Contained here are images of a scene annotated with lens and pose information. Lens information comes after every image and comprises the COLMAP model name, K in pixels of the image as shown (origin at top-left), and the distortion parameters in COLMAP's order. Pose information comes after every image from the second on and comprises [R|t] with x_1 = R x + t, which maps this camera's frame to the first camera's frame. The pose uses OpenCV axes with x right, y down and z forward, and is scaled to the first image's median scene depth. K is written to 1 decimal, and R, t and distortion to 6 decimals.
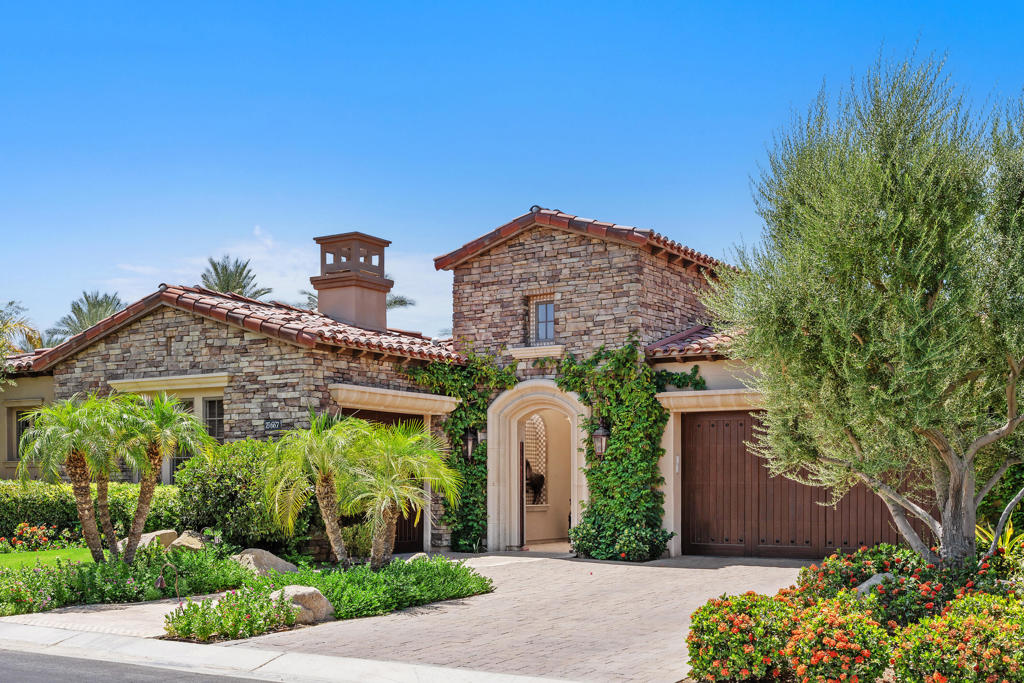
lens RADIAL K [[1152.1, 0, 512.0], [0, 1152.1, 341.5], [0, 0, 1]] dist [-0.002212, 0.004594]
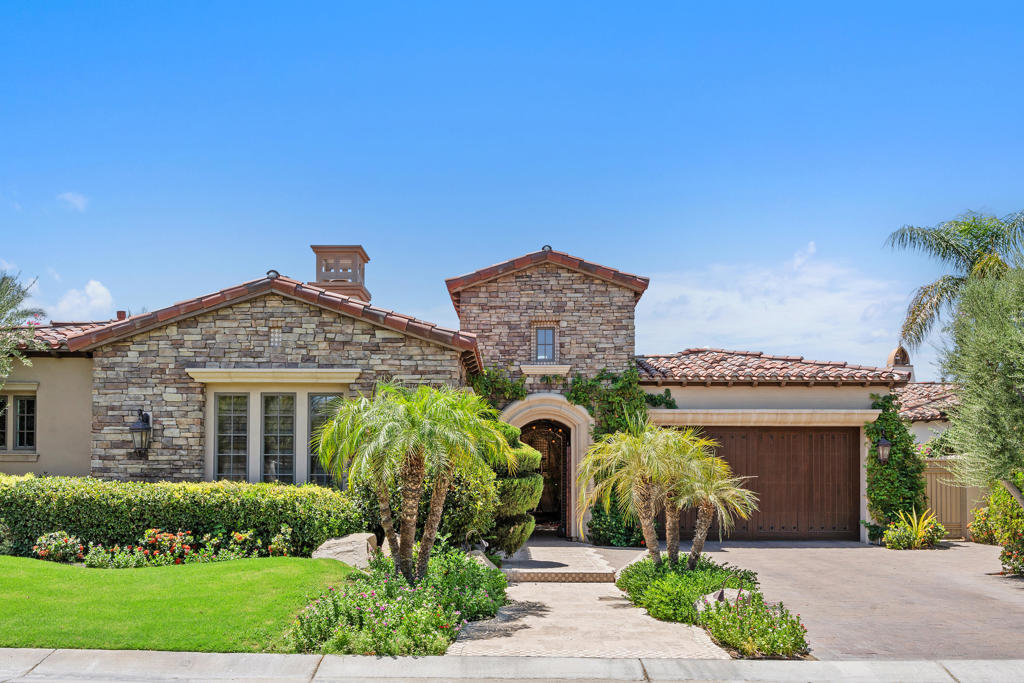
lens RADIAL K [[839.9, 0, 512.0], [0, 839.9, 341.5], [0, 0, 1]] dist [-0.008728, -0.001994]
pose [[0.861190, 0.086752, 0.500825, -0.448645], [-0.067469, 0.996119, -0.056529, 0.031980], [-0.503785, 0.014892, 0.863701, 0.287140]]
